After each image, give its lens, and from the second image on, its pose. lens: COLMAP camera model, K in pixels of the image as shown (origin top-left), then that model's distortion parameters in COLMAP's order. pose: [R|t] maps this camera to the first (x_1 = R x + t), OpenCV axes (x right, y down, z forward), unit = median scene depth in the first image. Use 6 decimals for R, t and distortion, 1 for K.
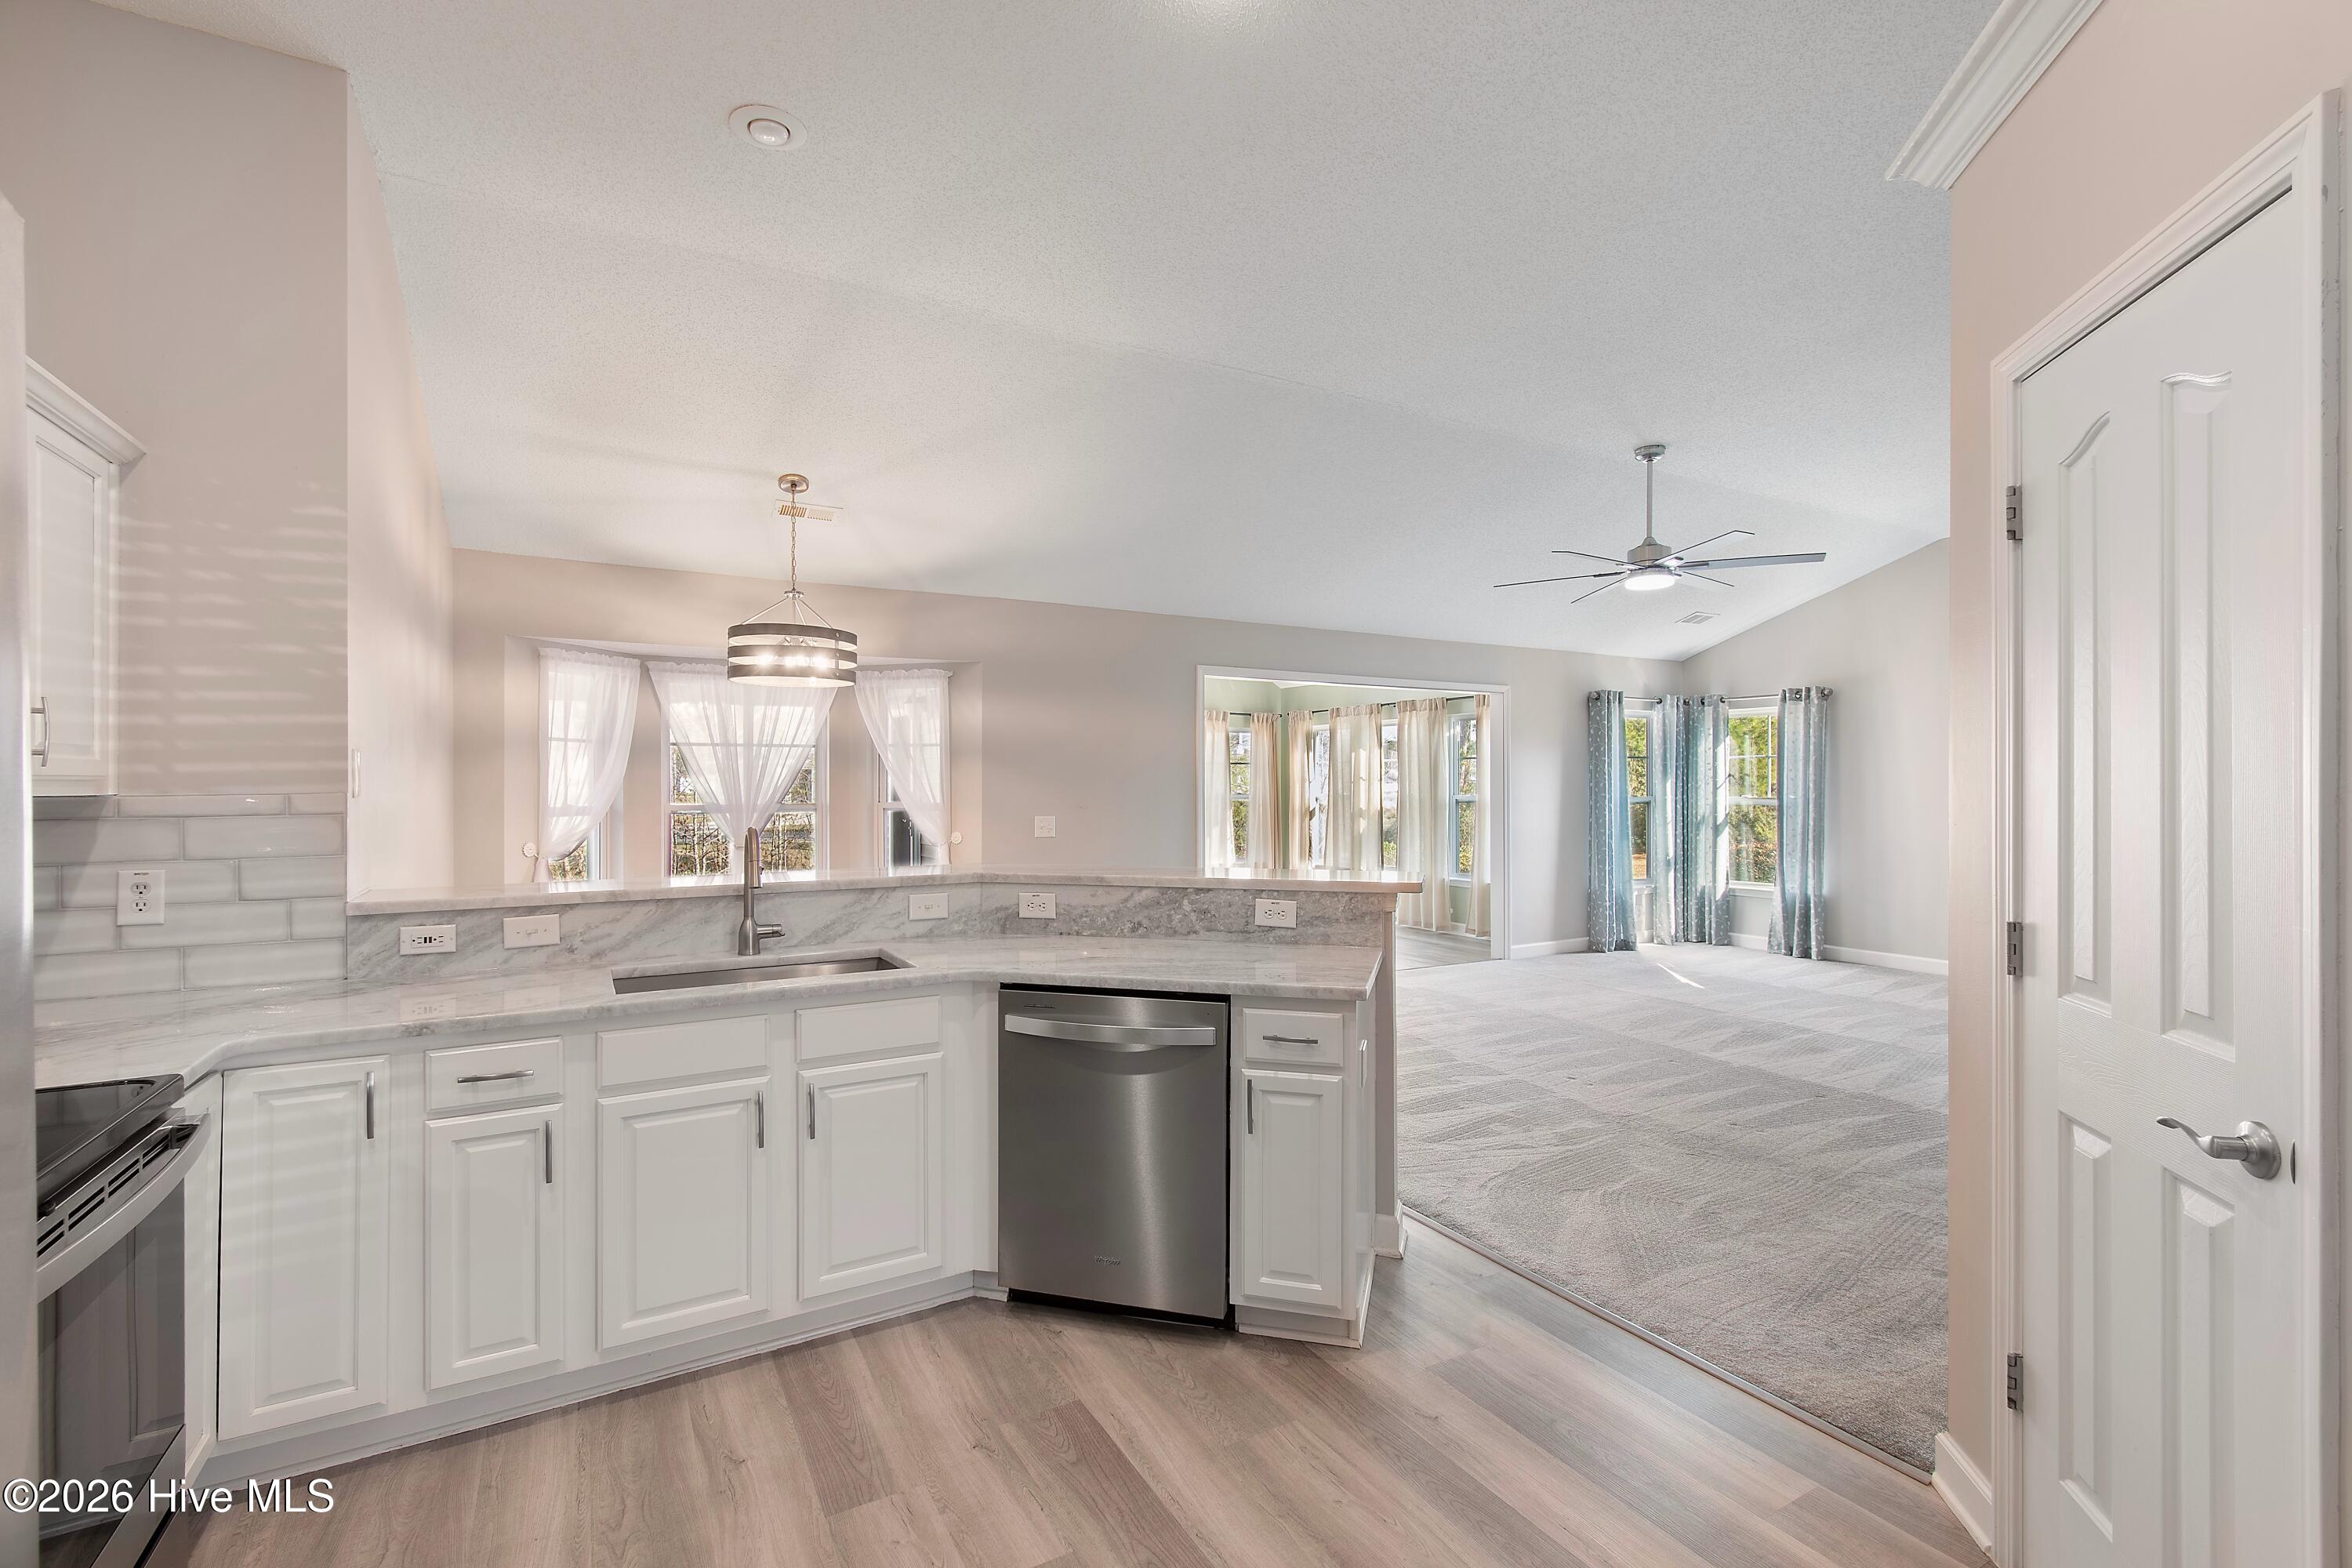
lens RADIAL K [[1035.9, 0, 1178.1], [0, 1035.9, 782.8], [0, 0, 1]] dist [0.007490, -0.003607]
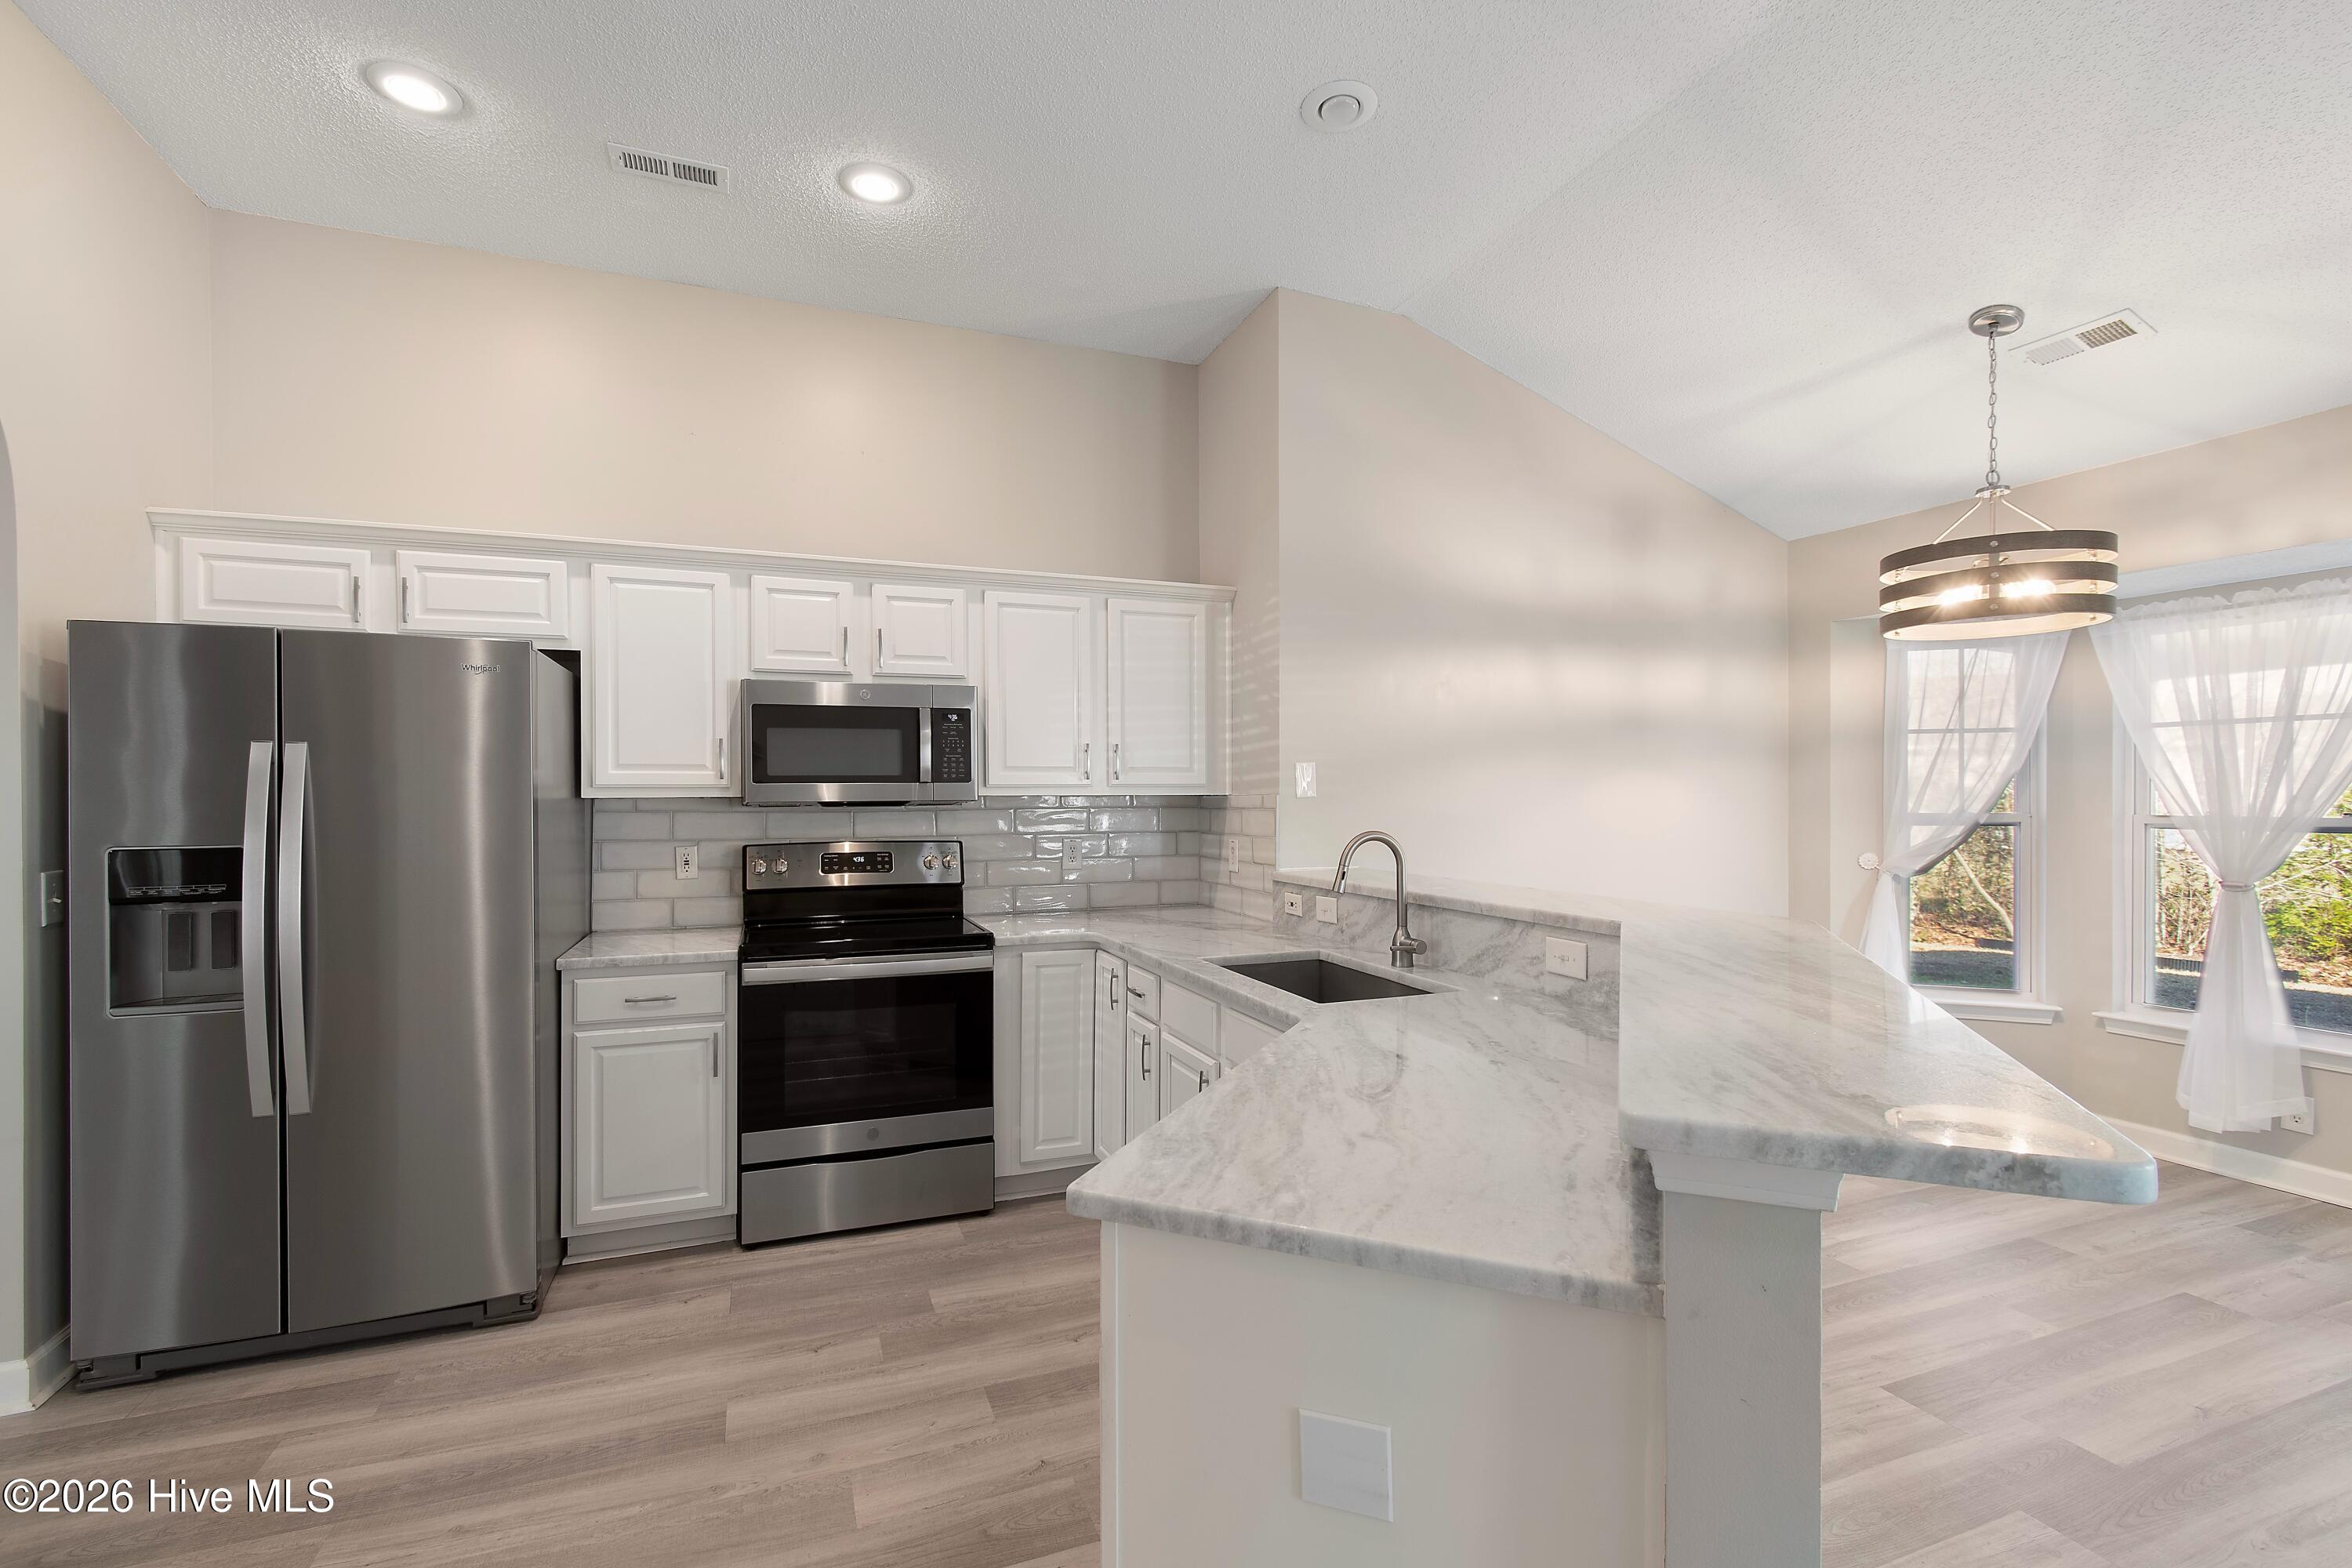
lens RADIAL K [[1035.9, 0, 1185.8], [0, 1035.9, 806.7], [0, 0, 1]] dist [0.007490, -0.003607]
pose [[-0.140906, 0.013735, -0.989928, 0.528527], [0.004921, 0.999901, 0.013173, 0.006338], [0.990011, -0.003015, -0.140959, 0.902740]]
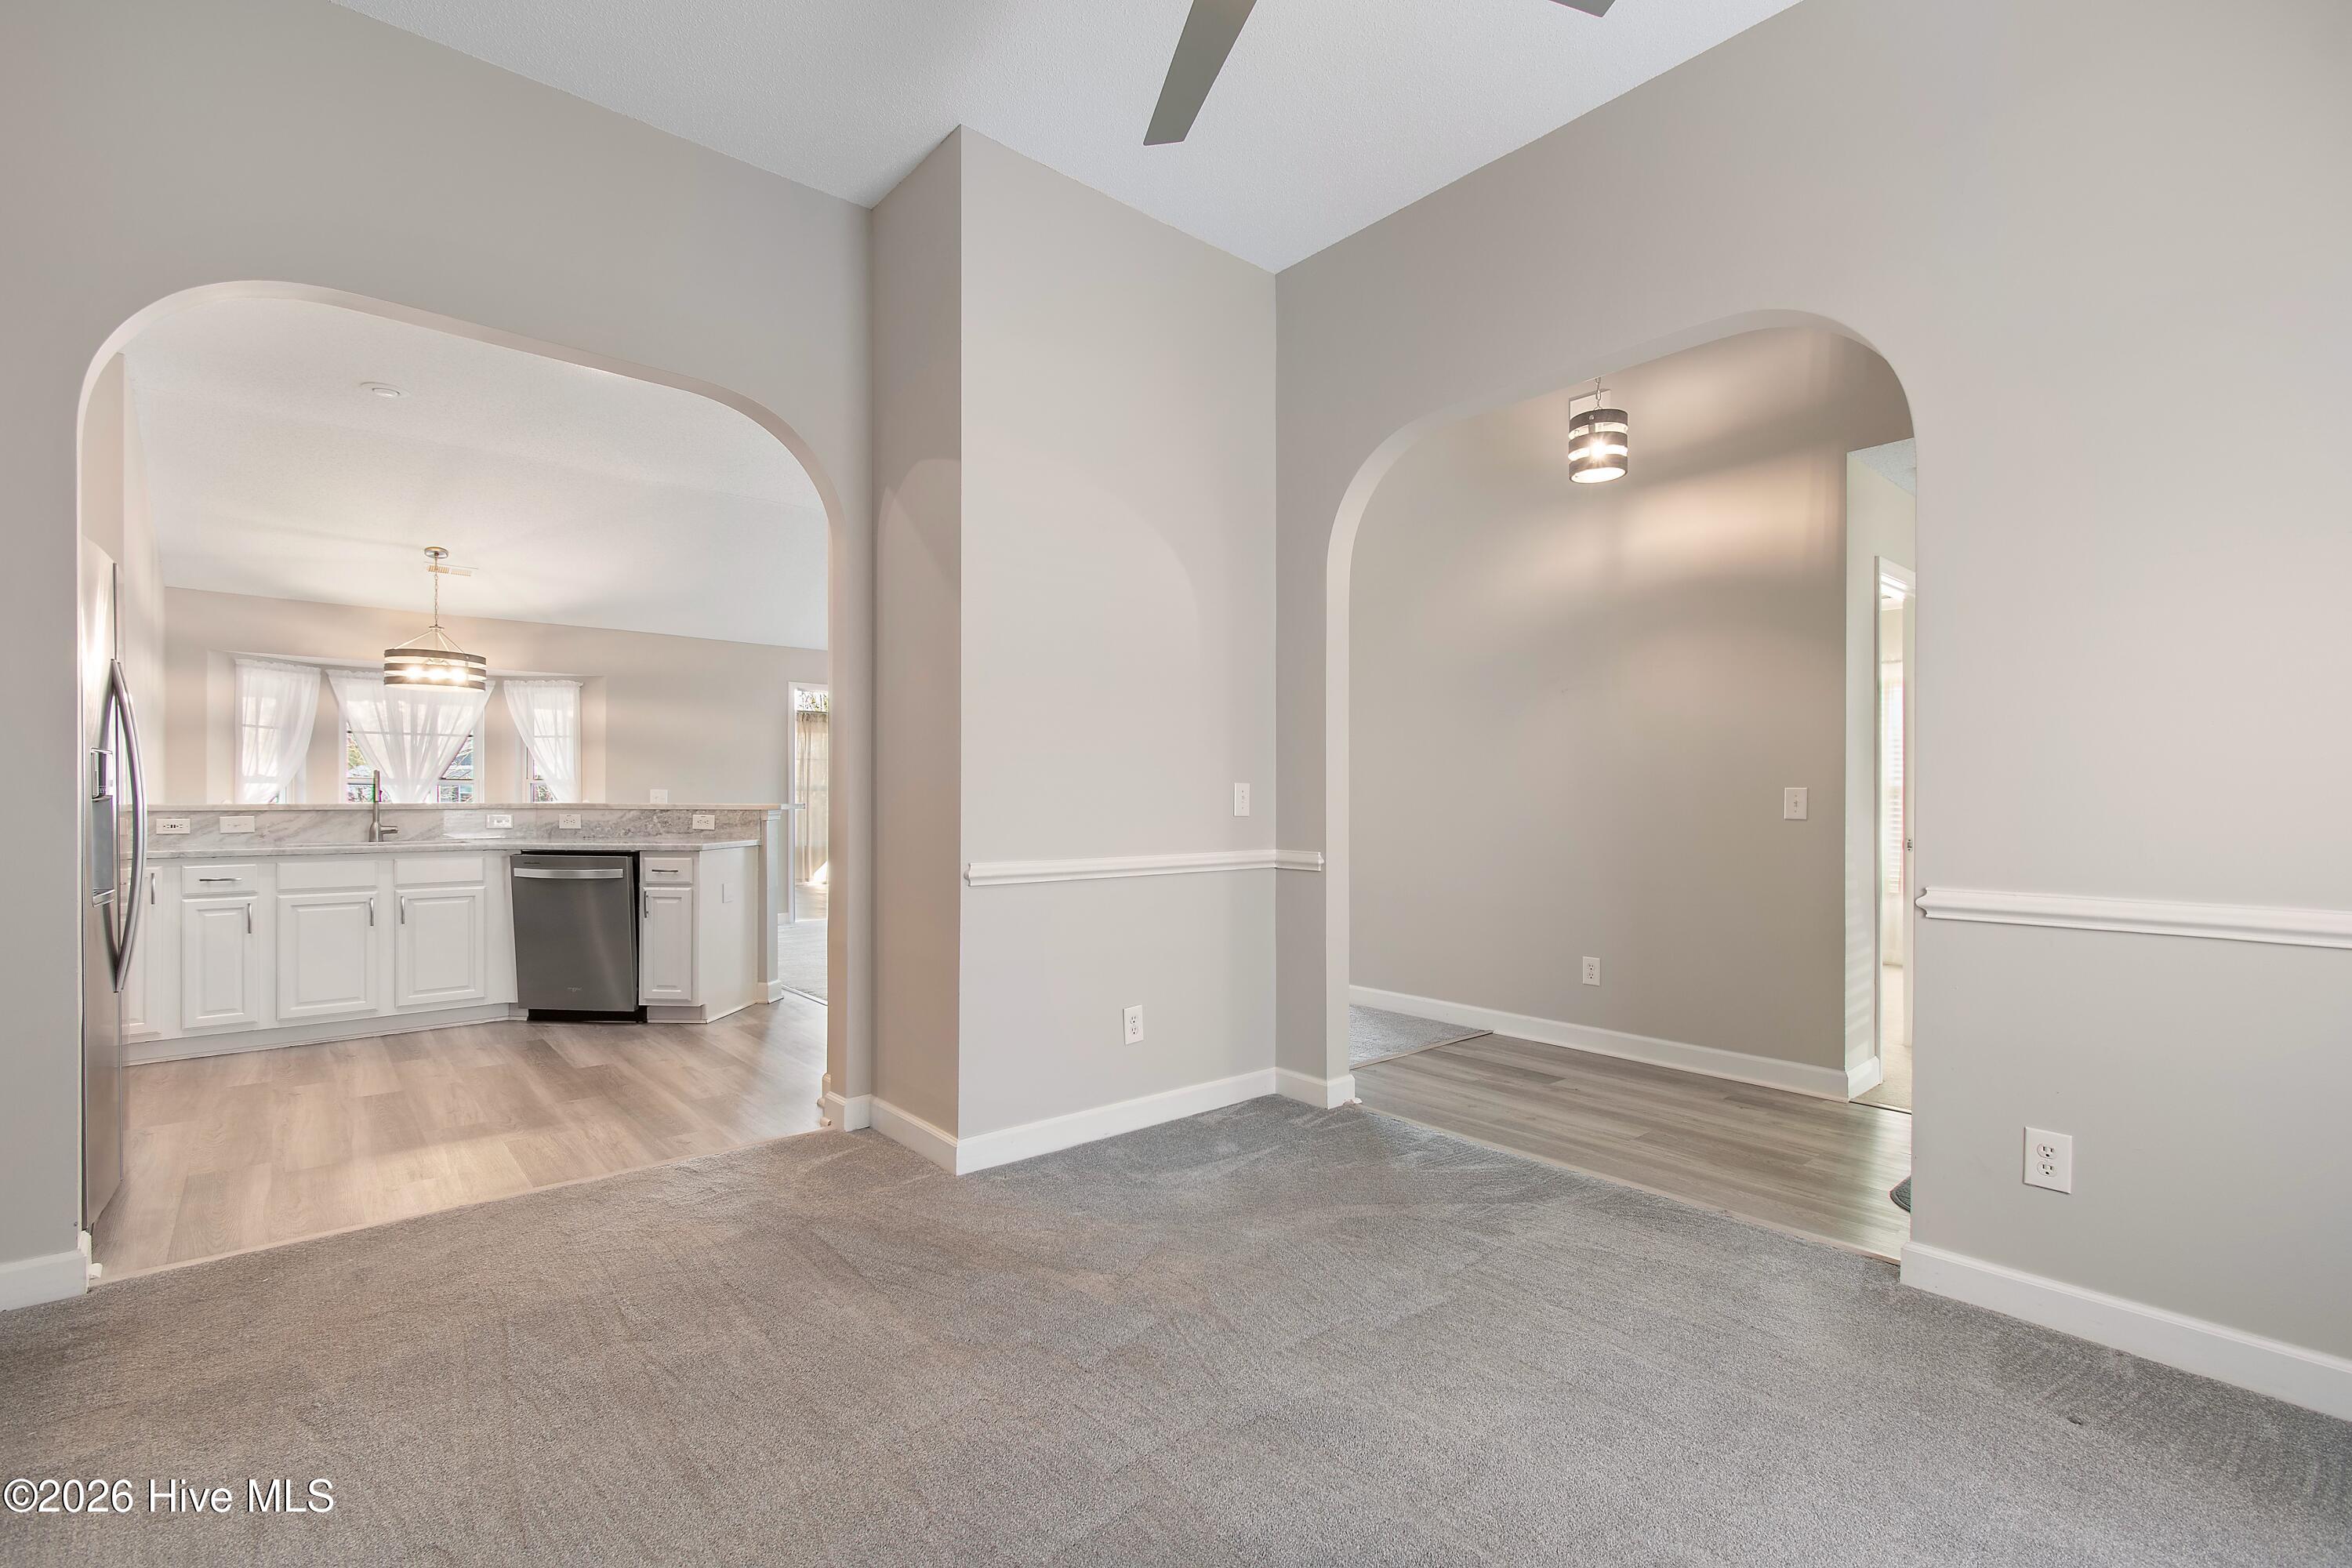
lens RADIAL K [[1035.9, 0, 1181.1], [0, 1035.9, 798.4], [0, 0, 1]] dist [0.007490, -0.003607]
pose [[0.980979, 0.003256, 0.194085, 0.578647], [-0.004190, 0.999982, 0.004404, 0.073046], [-0.194067, -0.005134, 0.980975, -0.990811]]
